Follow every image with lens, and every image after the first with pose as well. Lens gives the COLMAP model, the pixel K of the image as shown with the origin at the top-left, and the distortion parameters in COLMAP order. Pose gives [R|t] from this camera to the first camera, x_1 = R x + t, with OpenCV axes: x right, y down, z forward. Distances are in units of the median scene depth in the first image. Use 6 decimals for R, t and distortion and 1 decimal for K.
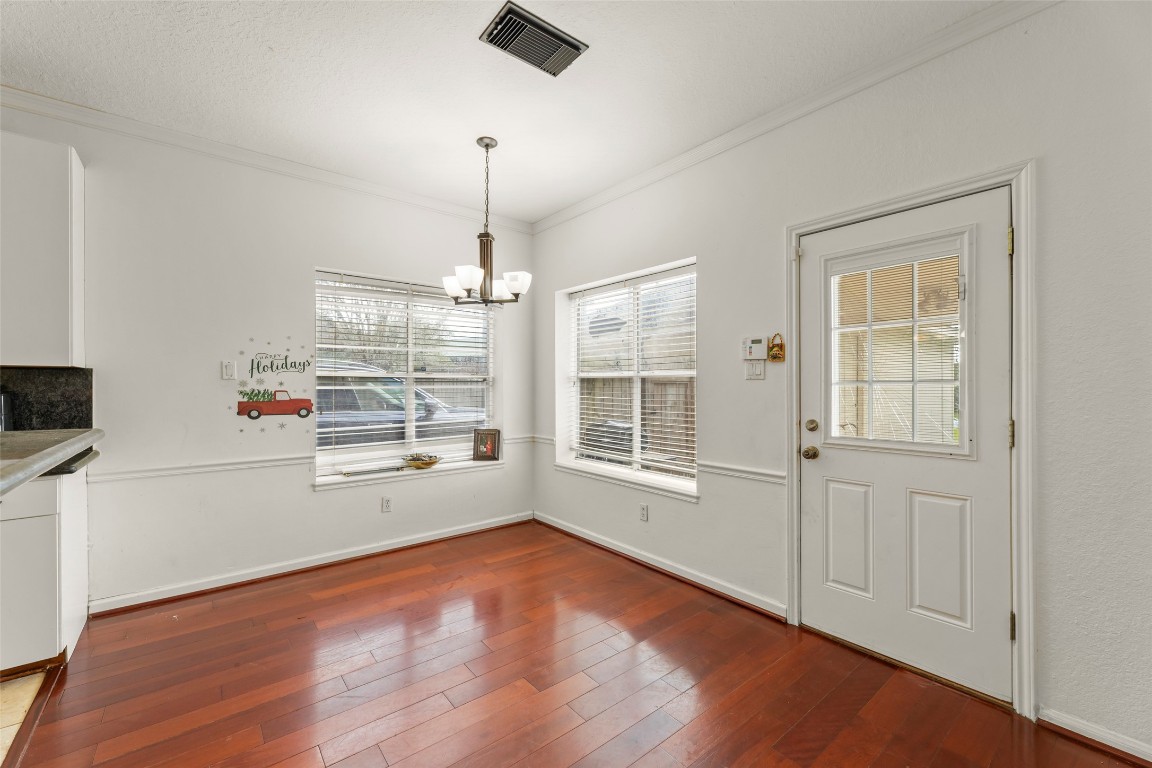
lens RADIAL K [[468.4, 0, 573.4], [0, 468.4, 386.9], [0, 0, 1]] dist [-0.000760, -0.000191]
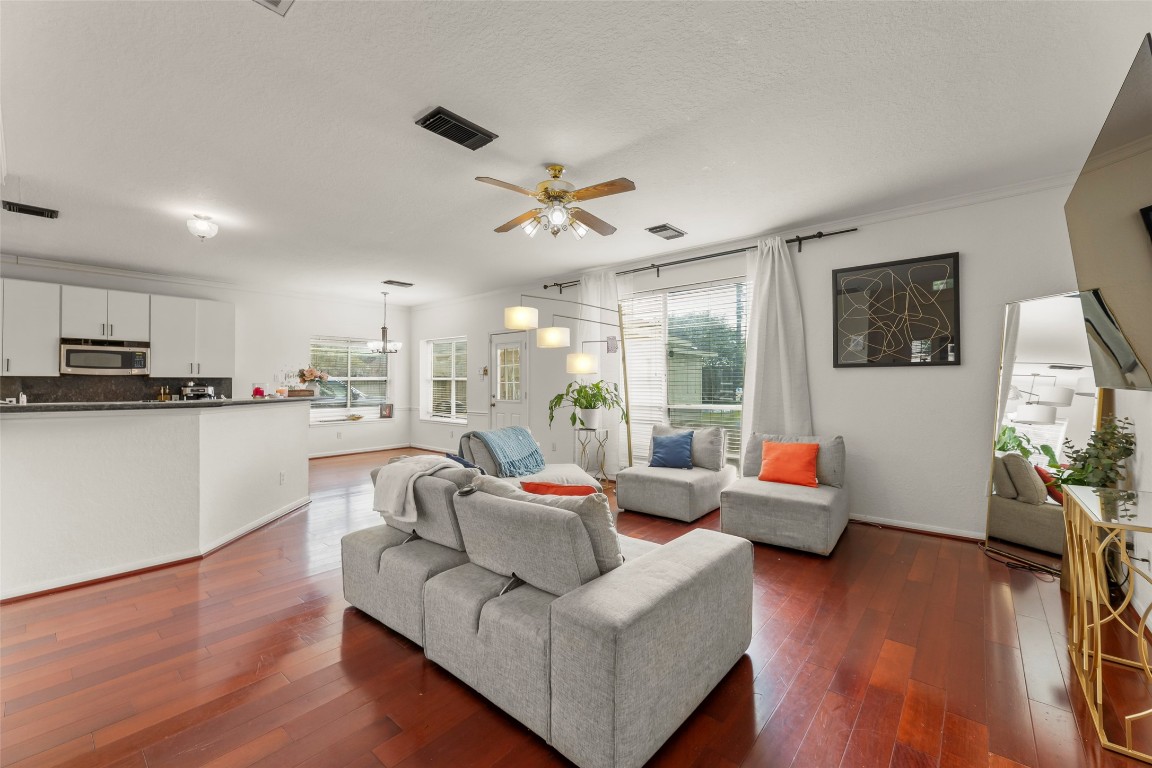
lens RADIAL K [[468.4, 0, 580.0], [0, 468.4, 377.9], [0, 0, 1]] dist [-0.000760, -0.000191]
pose [[0.982576, 0.001834, 0.185854, 0.323701], [0.000705, 0.999907, -0.013594, 0.002585], [-0.185862, 0.013488, 0.982483, -1.438027]]
